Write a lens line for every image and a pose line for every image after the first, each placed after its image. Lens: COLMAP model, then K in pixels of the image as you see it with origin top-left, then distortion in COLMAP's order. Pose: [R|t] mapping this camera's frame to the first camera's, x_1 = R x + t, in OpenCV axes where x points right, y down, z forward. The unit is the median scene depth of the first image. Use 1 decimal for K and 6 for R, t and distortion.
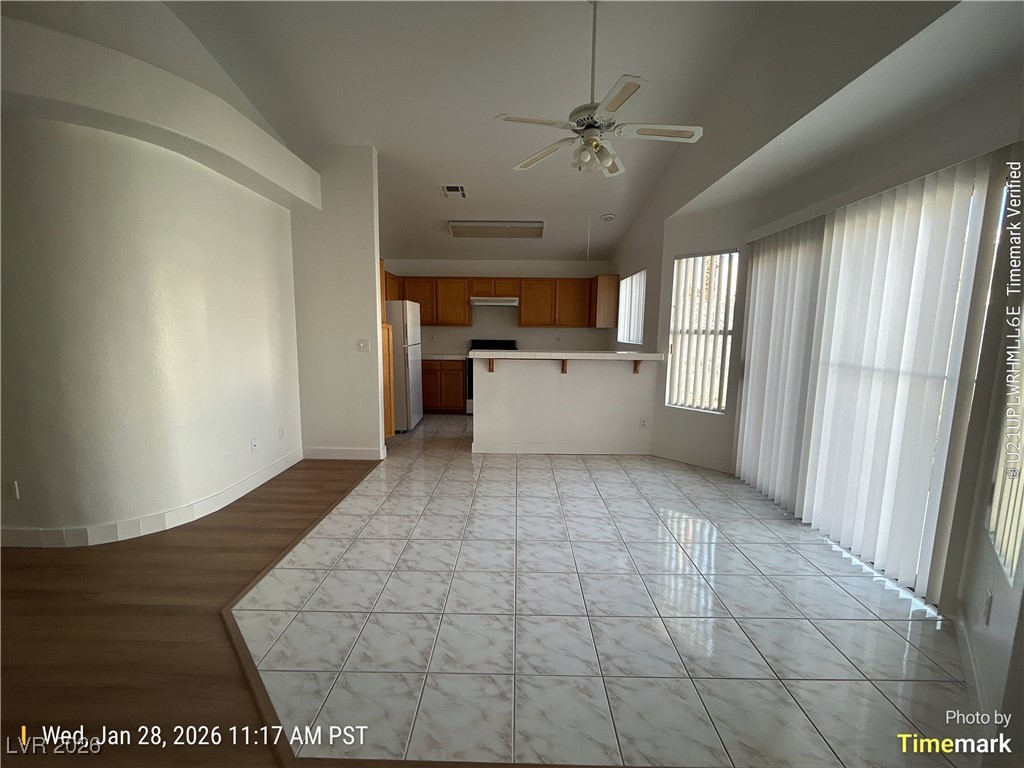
lens RADIAL K [[416.7, 0, 512.1], [0, 416.7, 380.5], [0, 0, 1]] dist [0.021386, -0.000023]
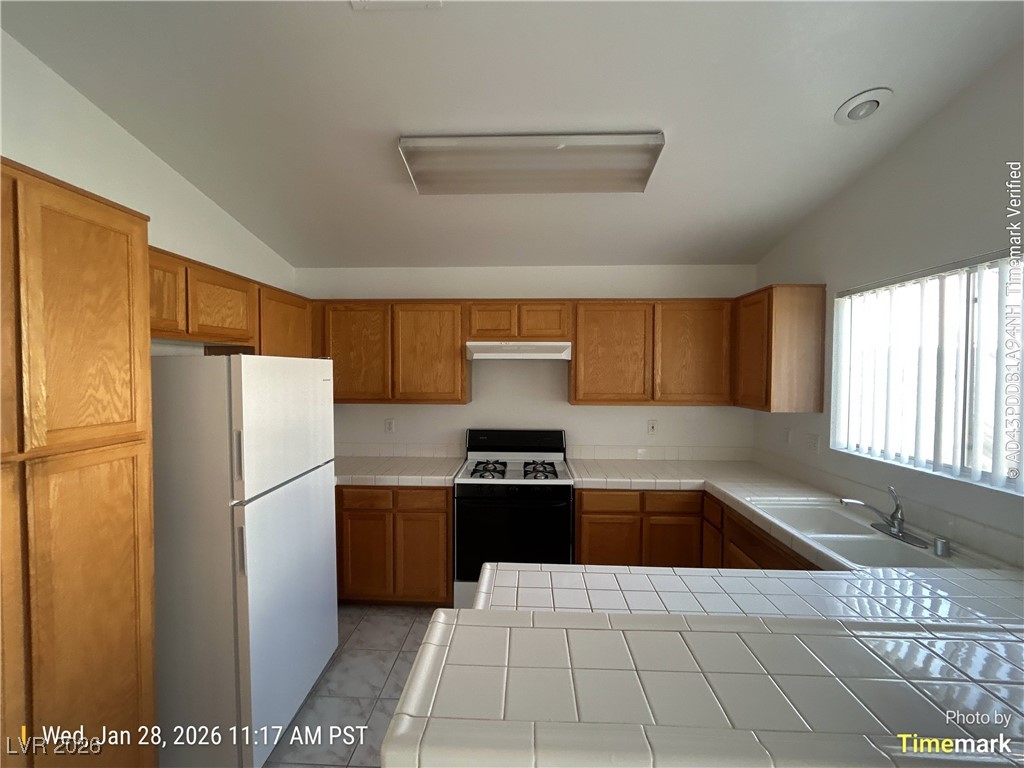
lens RADIAL K [[413.6, 0, 512.0], [0, 413.6, 384.0], [0, 0, 1]] dist [-0.000626, -0.000030]
pose [[0.999259, -0.006196, -0.037980, -0.045580], [0.002524, 0.995380, -0.095982, -0.153509], [0.038399, 0.095815, 0.994658, 0.774746]]
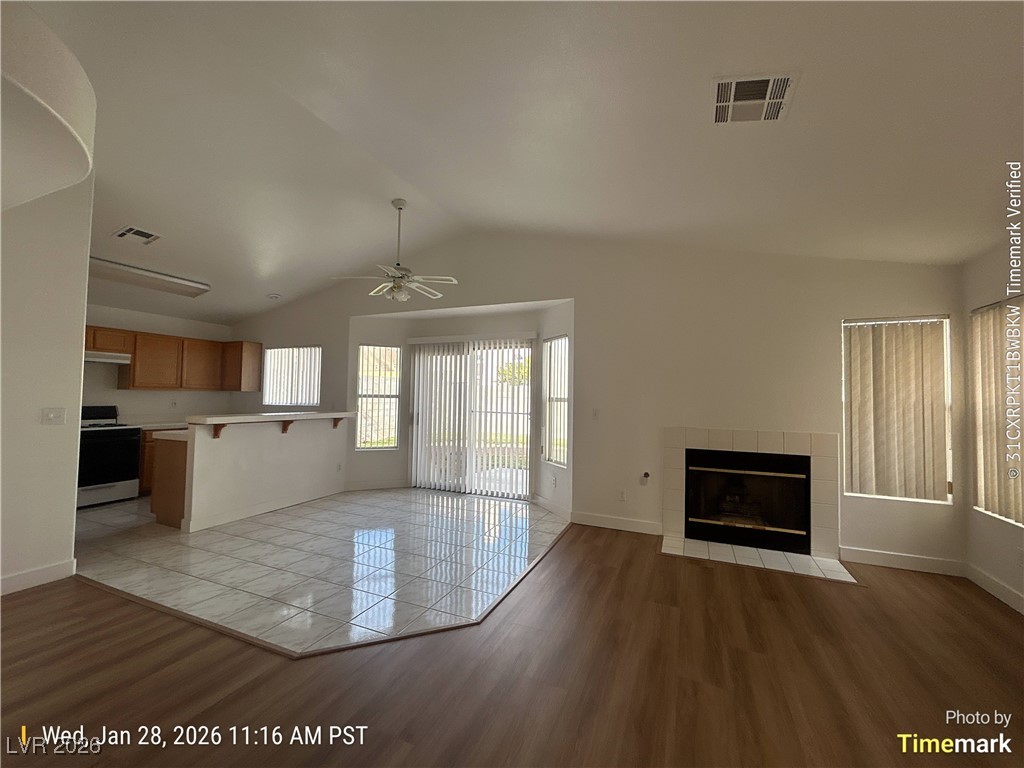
lens RADIAL K [[413.6, 0, 512.0], [0, 413.6, 384.0], [0, 0, 1]] dist [-0.000626, -0.000030]
pose [[0.386149, 0.022664, 0.922158, -0.632723], [0.105253, 0.992086, -0.068457, -0.006444], [-0.916412, 0.123494, 0.380708, 0.002916]]
